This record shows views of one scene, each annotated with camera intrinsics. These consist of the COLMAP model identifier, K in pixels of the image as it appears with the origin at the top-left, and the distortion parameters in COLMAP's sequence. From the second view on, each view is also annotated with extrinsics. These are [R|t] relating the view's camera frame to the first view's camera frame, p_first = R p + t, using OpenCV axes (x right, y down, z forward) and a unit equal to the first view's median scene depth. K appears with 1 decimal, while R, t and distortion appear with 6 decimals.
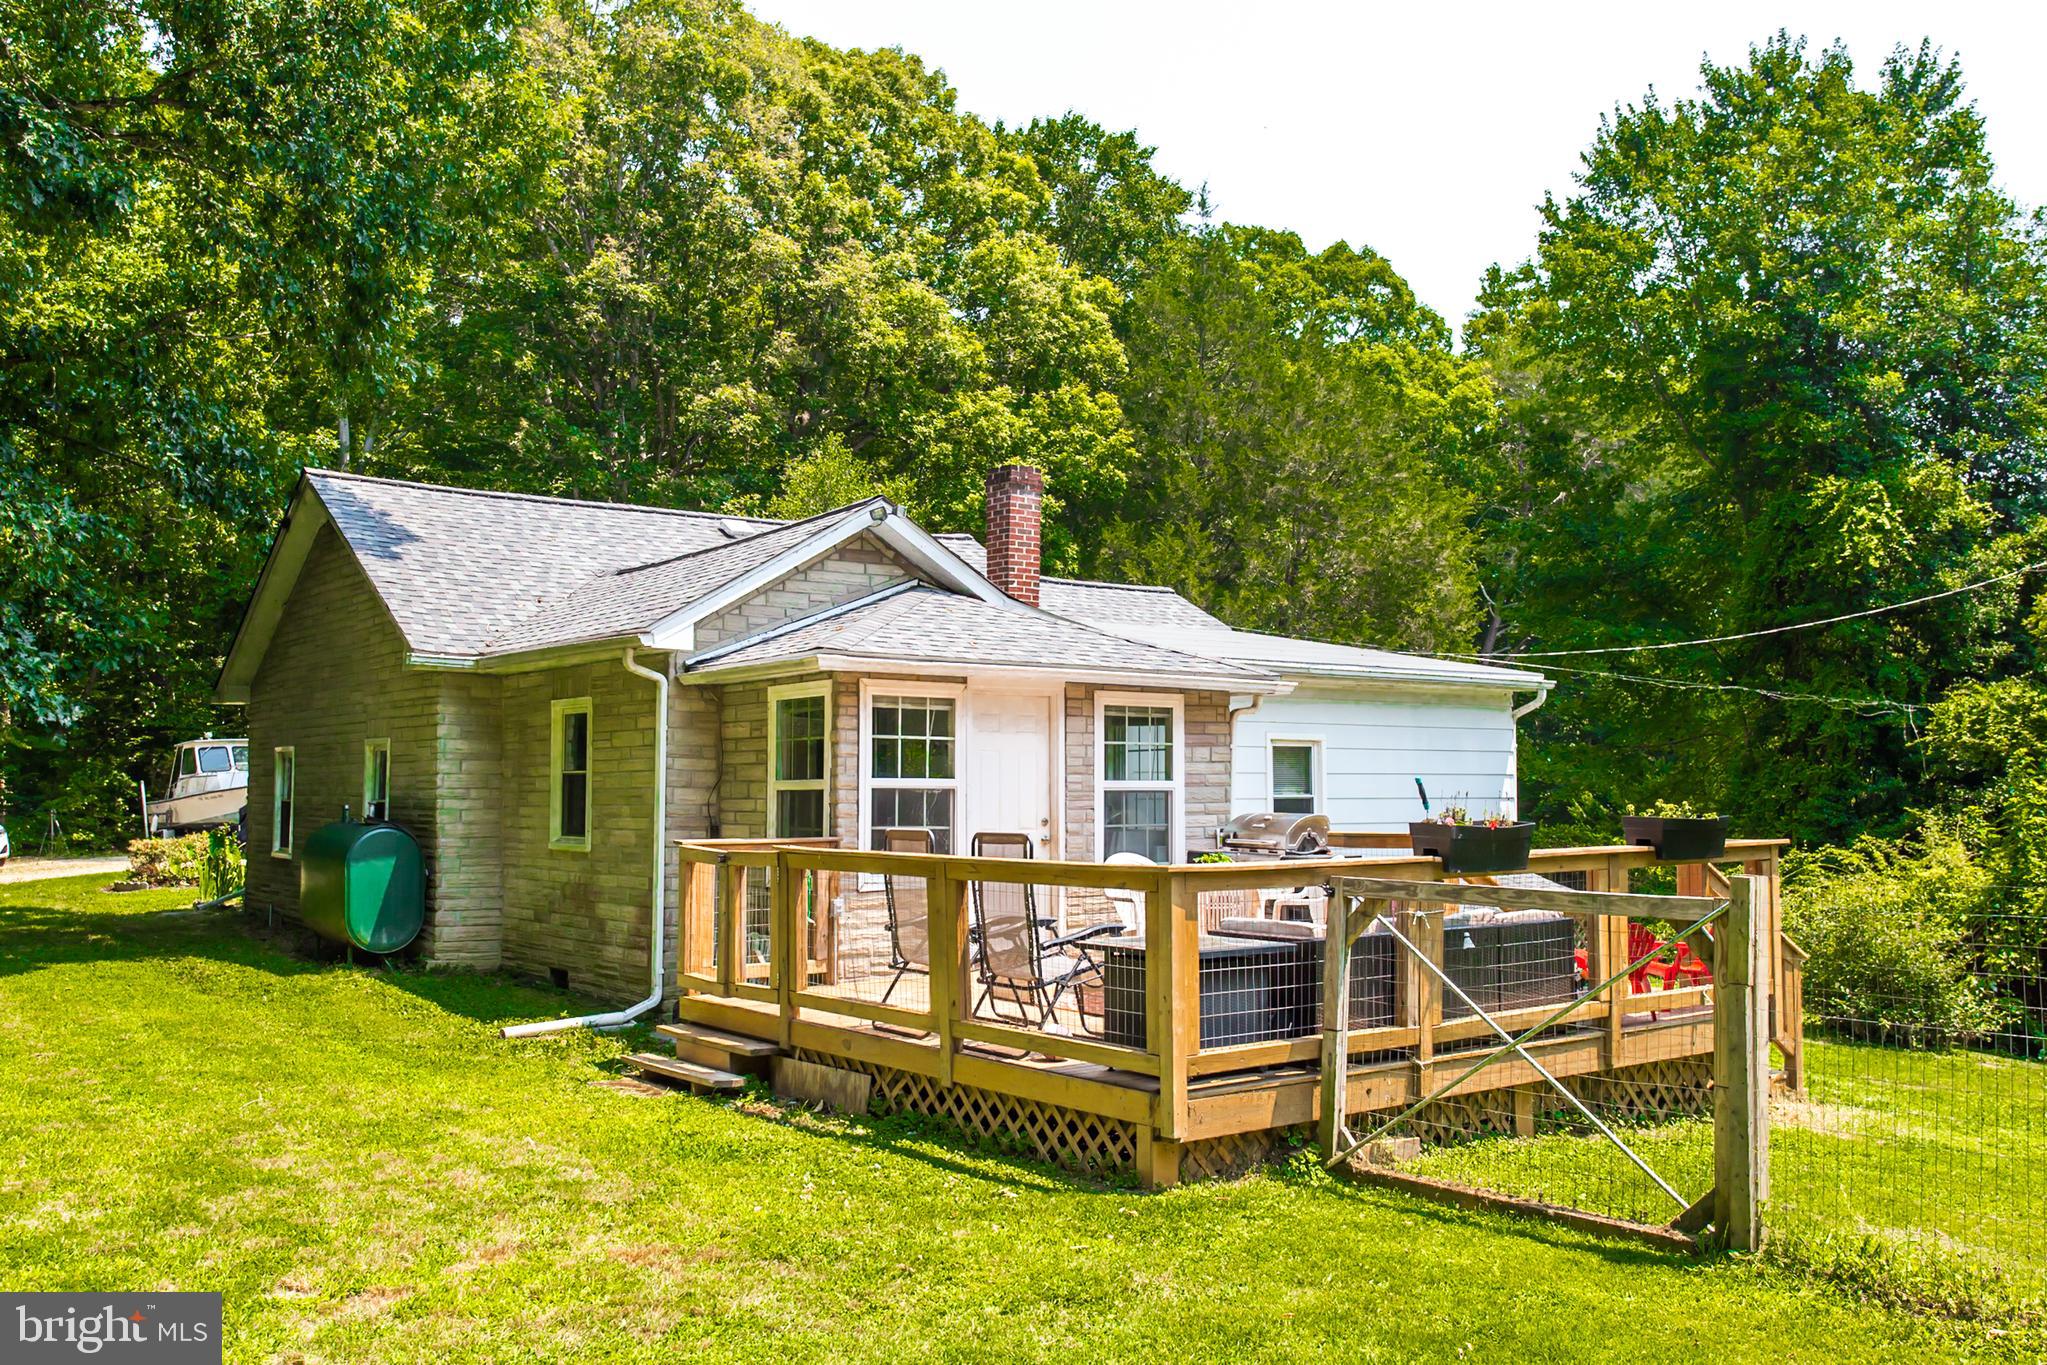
lens RADIAL K [[1752.6, 0, 1026.3], [0, 1752.6, 677.8], [0, 0, 1]] dist [0.022503, -0.012751]
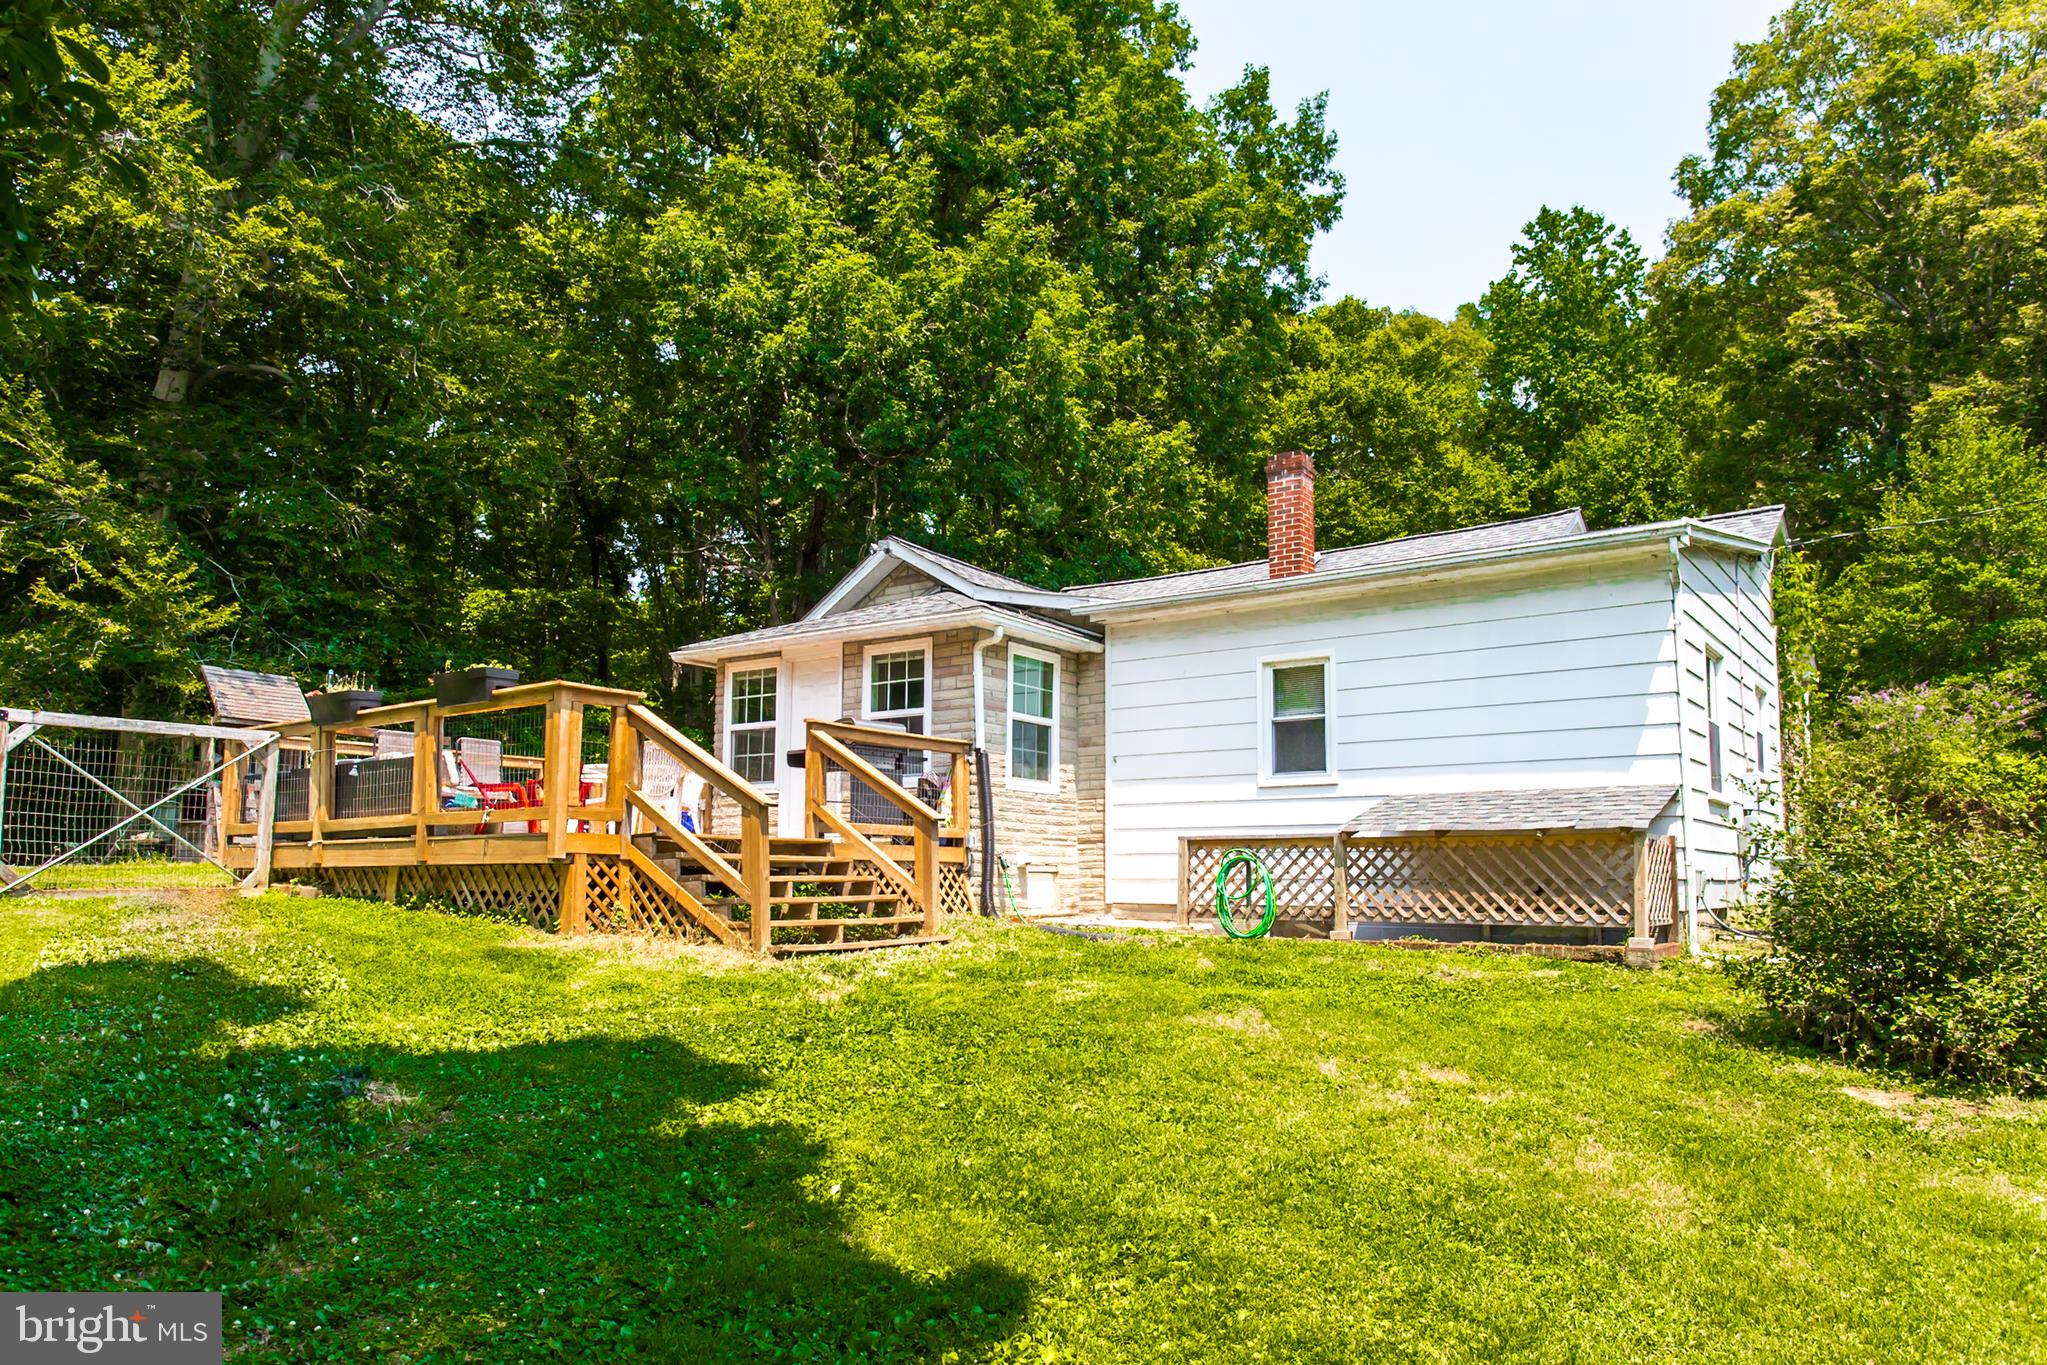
lens RADIAL K [[1367.2, 0, 1017.2], [0, 1367.2, 695.7], [0, 0, 1]] dist [-0.001554, 0.000260]
pose [[0.276818, -0.126990, -0.952494, 0.823083], [0.054016, 0.991718, -0.116521, 0.134077], [0.959403, -0.019195, 0.281385, 0.640003]]
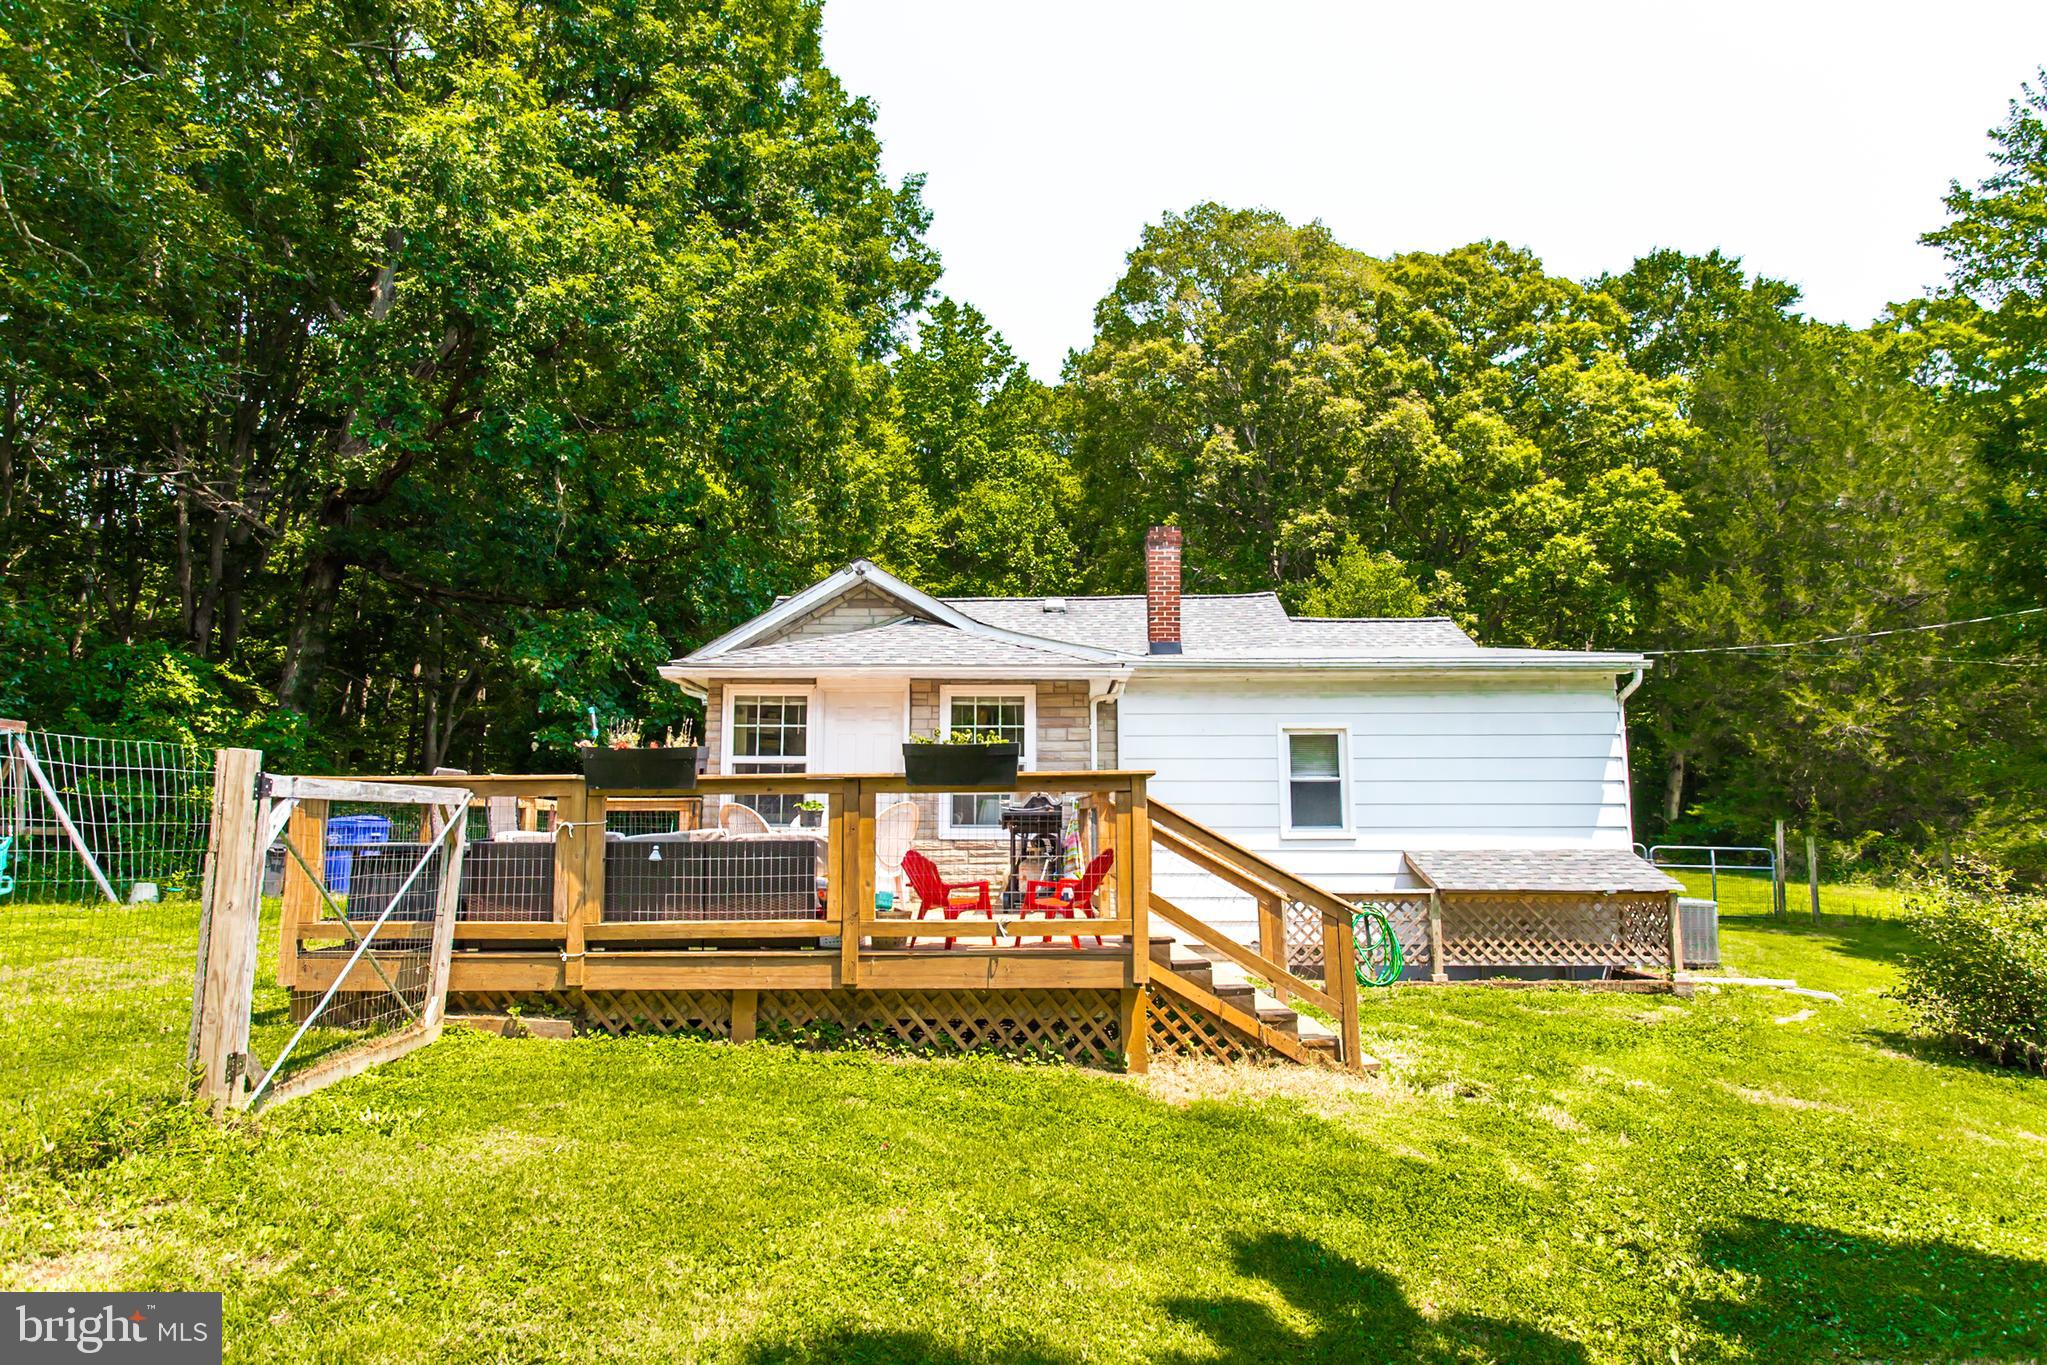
lens RADIAL K [[1208.1, 0, 1019.5], [0, 1208.1, 640.3], [0, 0, 1]] dist [0.003150, 0.005491]
pose [[0.784254, -0.096655, -0.612865, 0.482927], [0.037645, 0.993384, -0.108494, 0.055889], [0.619297, 0.062016, 0.782704, 0.276957]]
